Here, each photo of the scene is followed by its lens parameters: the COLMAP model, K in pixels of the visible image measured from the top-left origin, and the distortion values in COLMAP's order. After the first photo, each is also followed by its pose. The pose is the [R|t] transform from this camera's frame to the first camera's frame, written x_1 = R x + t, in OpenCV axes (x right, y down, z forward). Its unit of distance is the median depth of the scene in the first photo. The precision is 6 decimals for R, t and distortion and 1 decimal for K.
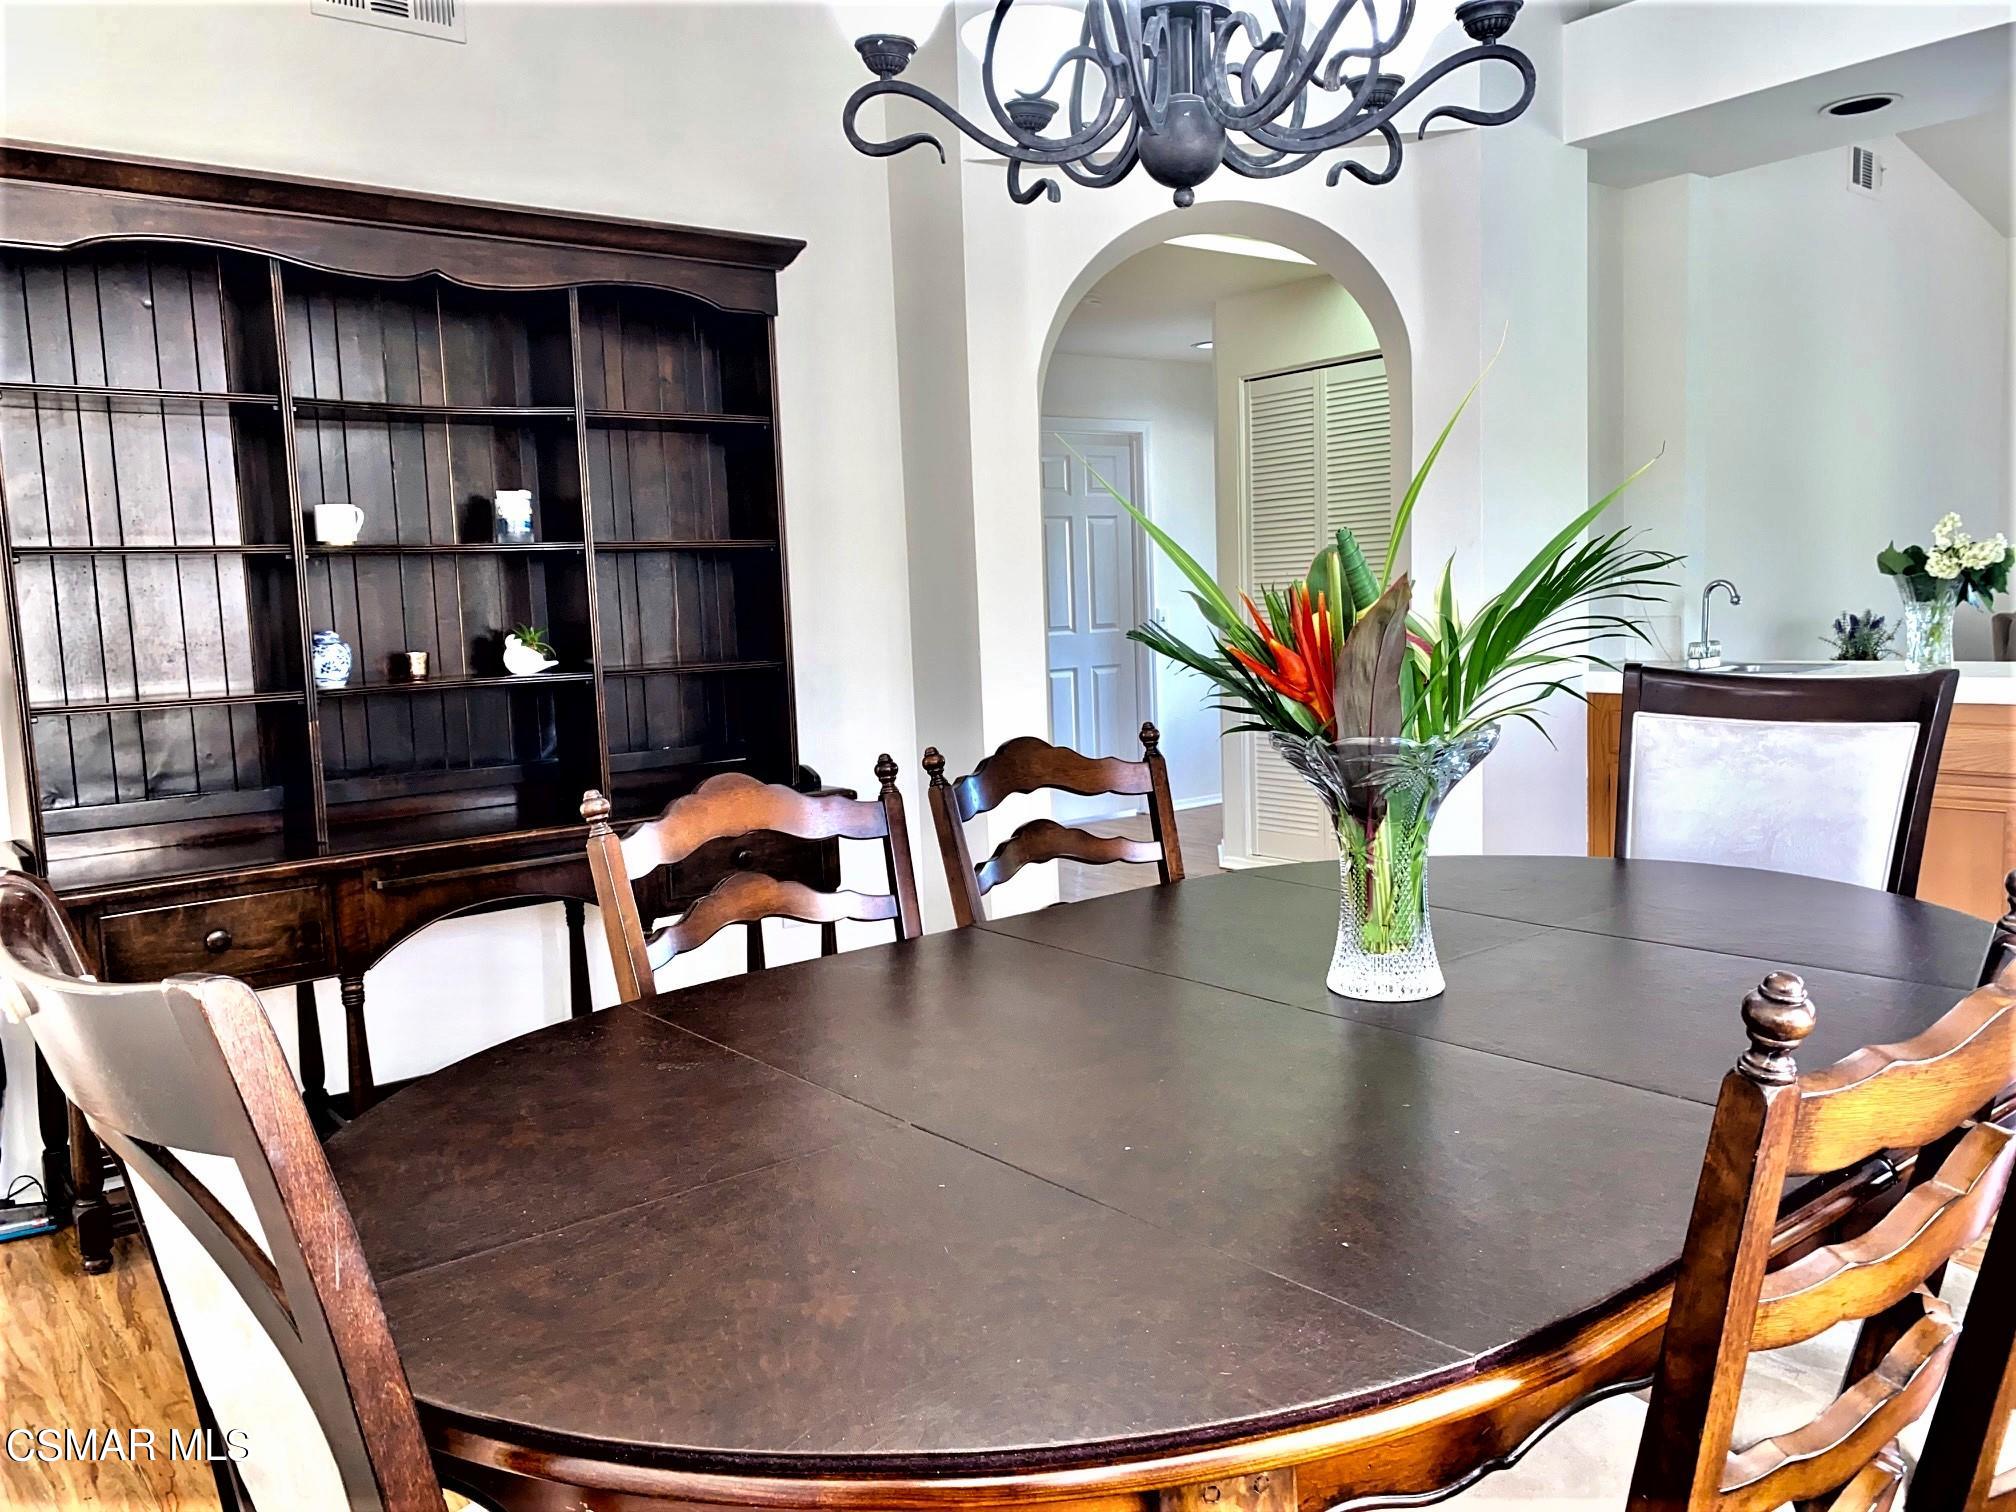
lens RADIAL K [[1522.7, 0, 996.2], [0, 1522.7, 757.4], [0, 0, 1]] dist [0.010873, 0.006177]
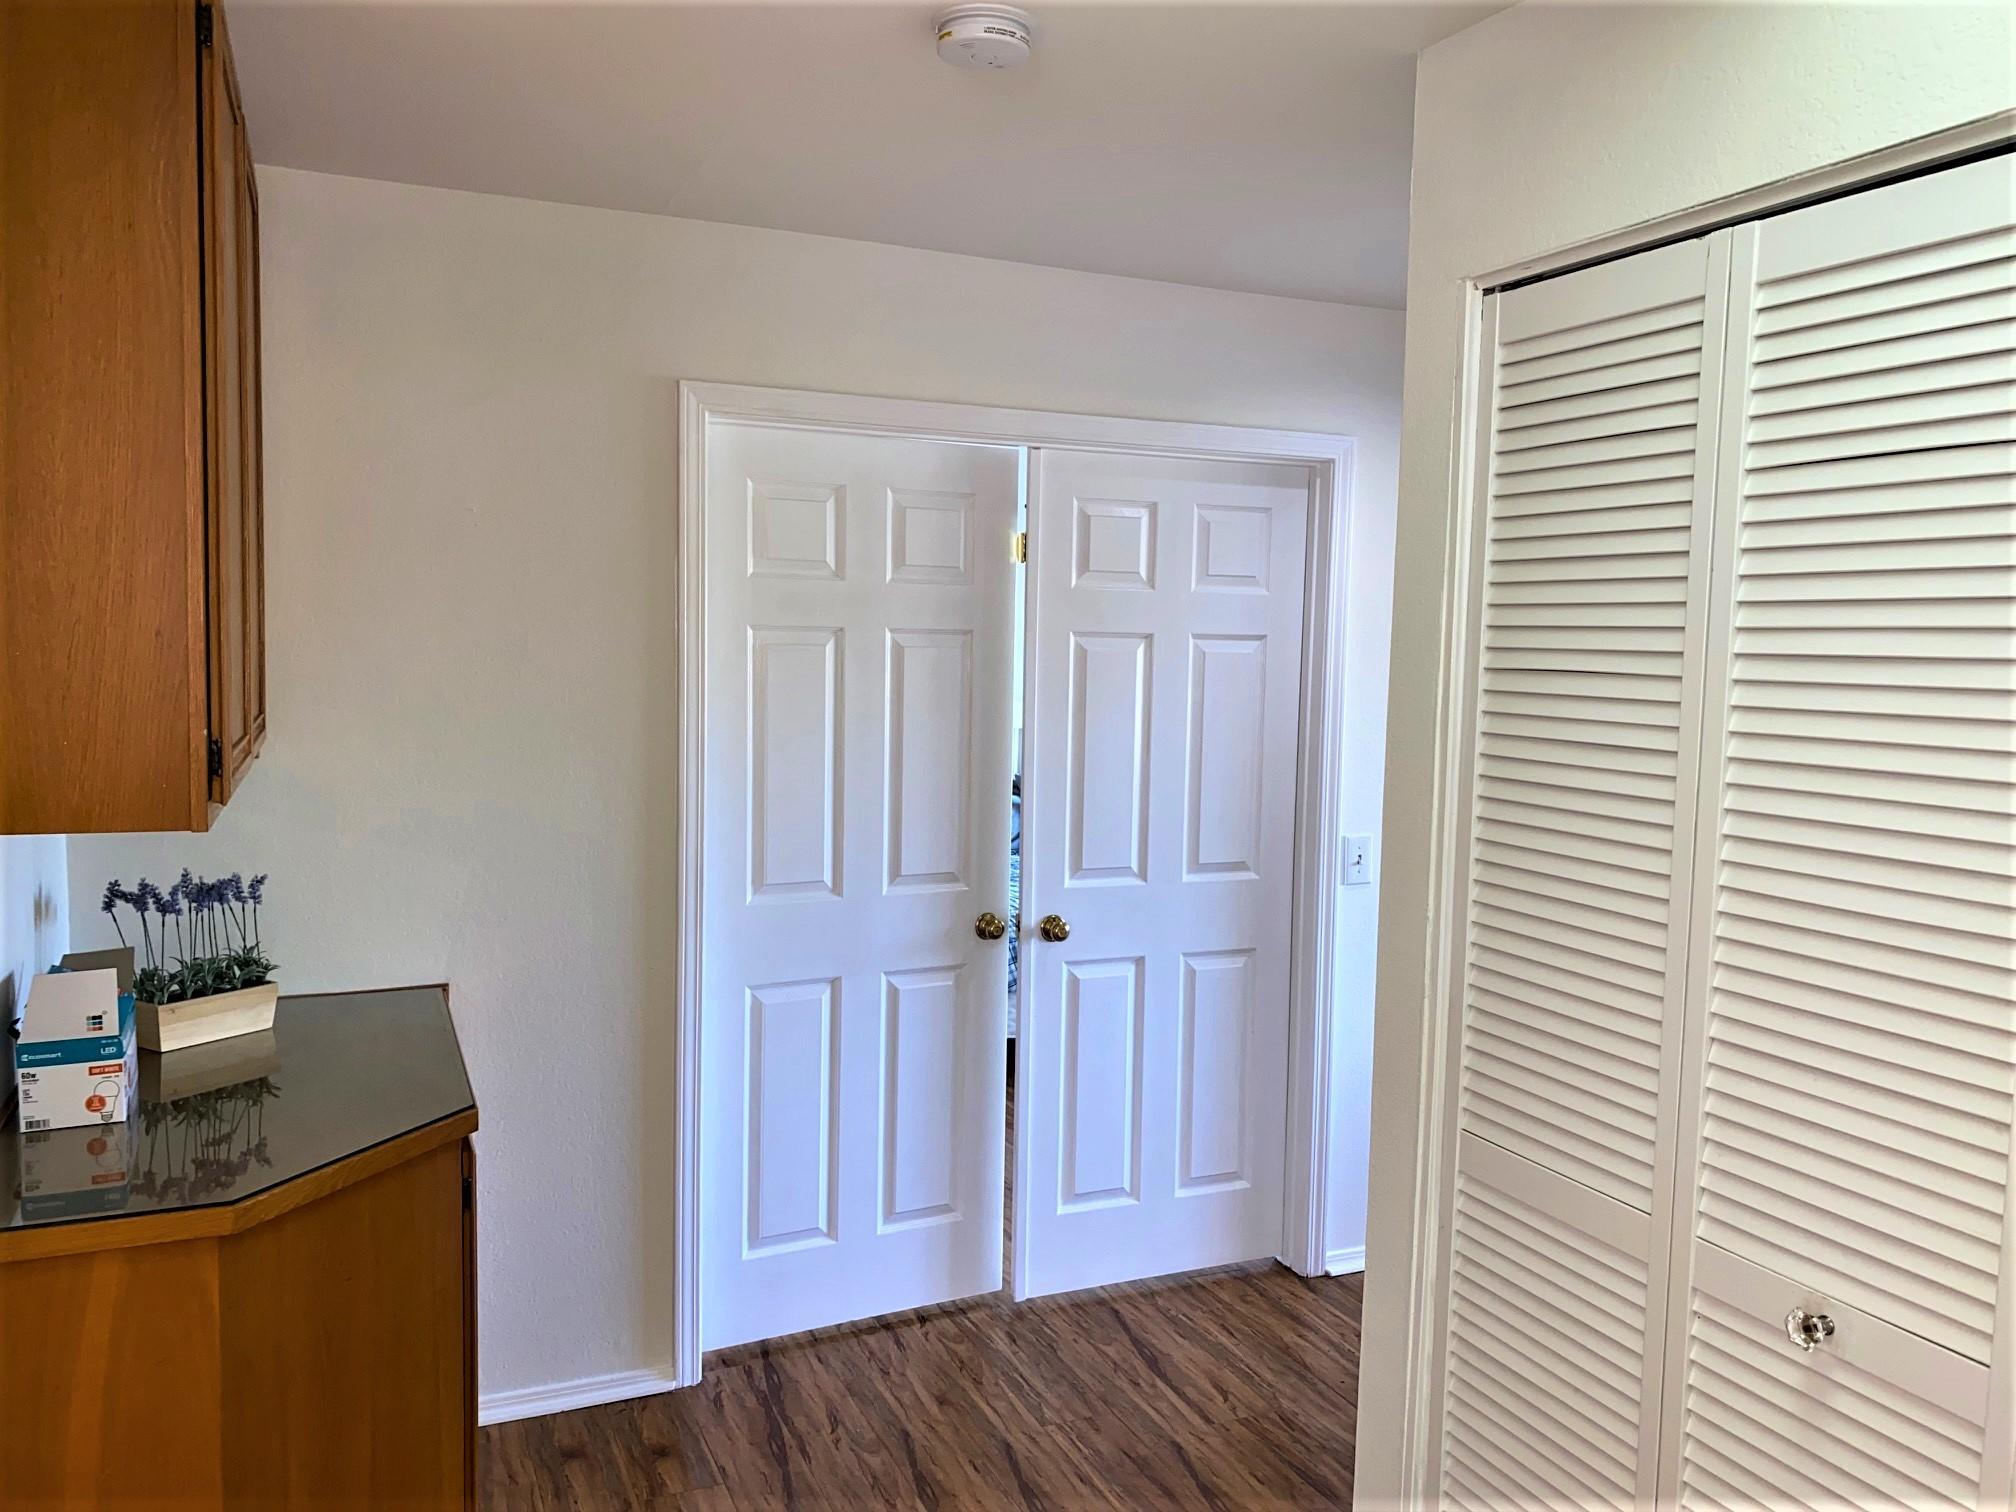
lens RADIAL K [[1522.7, 0, 996.2], [0, 1522.7, 757.4], [0, 0, 1]] dist [0.010873, 0.006177]
pose [[0.960626, 0.083605, -0.264968, 0.127899], [-0.089778, 0.995898, -0.011253, -0.110547], [0.262940, 0.034598, 0.964192, 0.541009]]
